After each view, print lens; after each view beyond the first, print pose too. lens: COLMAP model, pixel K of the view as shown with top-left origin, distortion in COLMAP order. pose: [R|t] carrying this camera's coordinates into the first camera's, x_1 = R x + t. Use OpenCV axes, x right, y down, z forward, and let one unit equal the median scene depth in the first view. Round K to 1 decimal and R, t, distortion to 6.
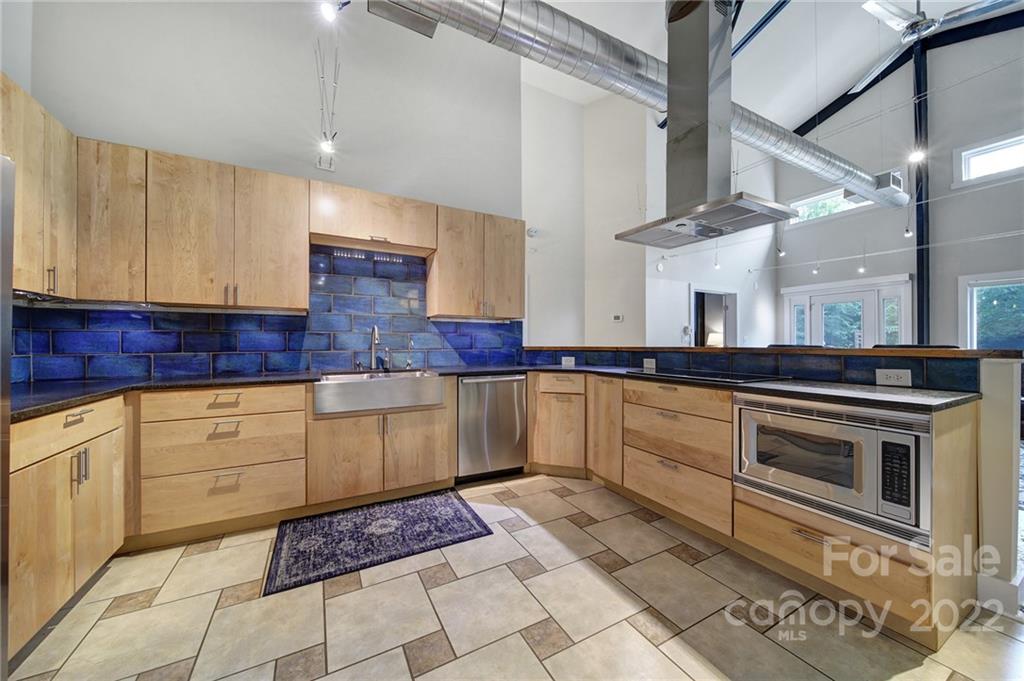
lens RADIAL K [[362.7, 0, 512.0], [0, 362.7, 340.5], [0, 0, 1]] dist [-0.000357, -0.000143]
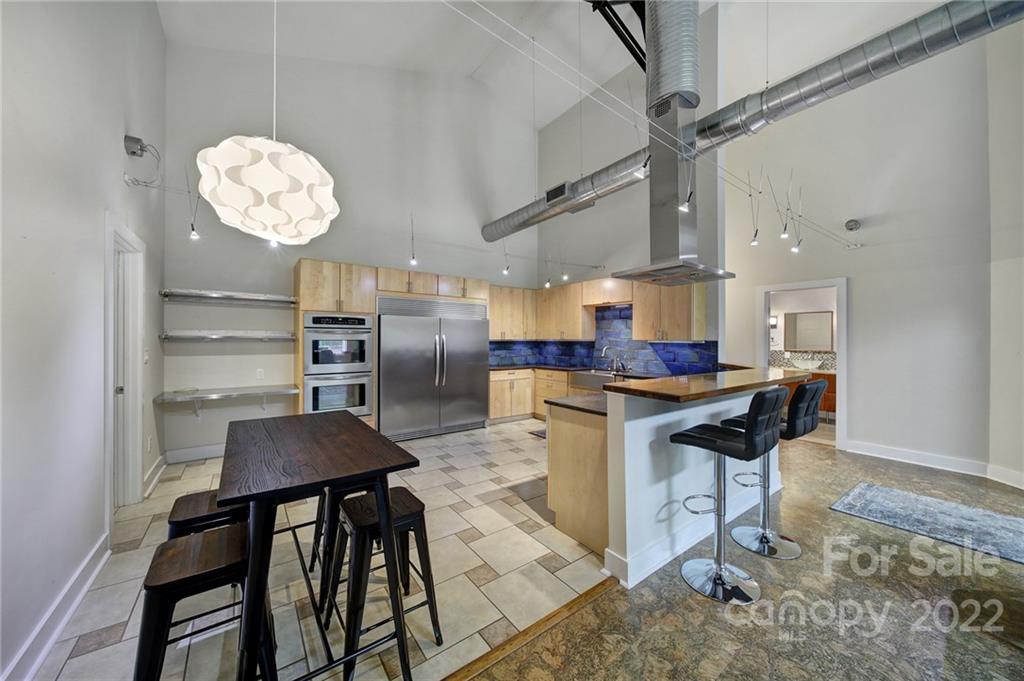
lens RADIAL K [[360.2, 0, 511.7], [0, 360.2, 340.8], [0, 0, 1]] dist [-0.001054, -0.000511]
pose [[0.144939, 0.002958, -0.989436, 1.608162], [0.003802, 0.999986, 0.003547, -0.089709], [0.989433, -0.004276, 0.144925, 0.244832]]
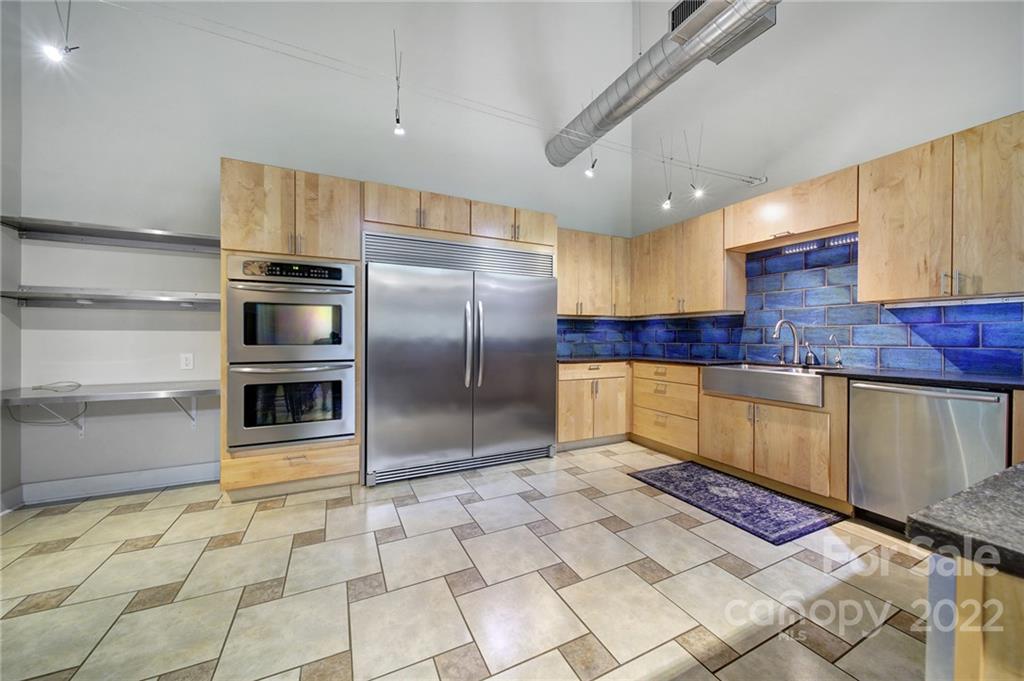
lens RADIAL K [[362.7, 0, 512.0], [0, 362.7, 340.5], [0, 0, 1]] dist [-0.000357, -0.000143]
pose [[-0.040872, 0.011175, -0.999102, 0.746569], [0.004325, 0.999930, 0.011007, 0.001991], [0.999155, -0.003871, -0.040917, 0.315838]]
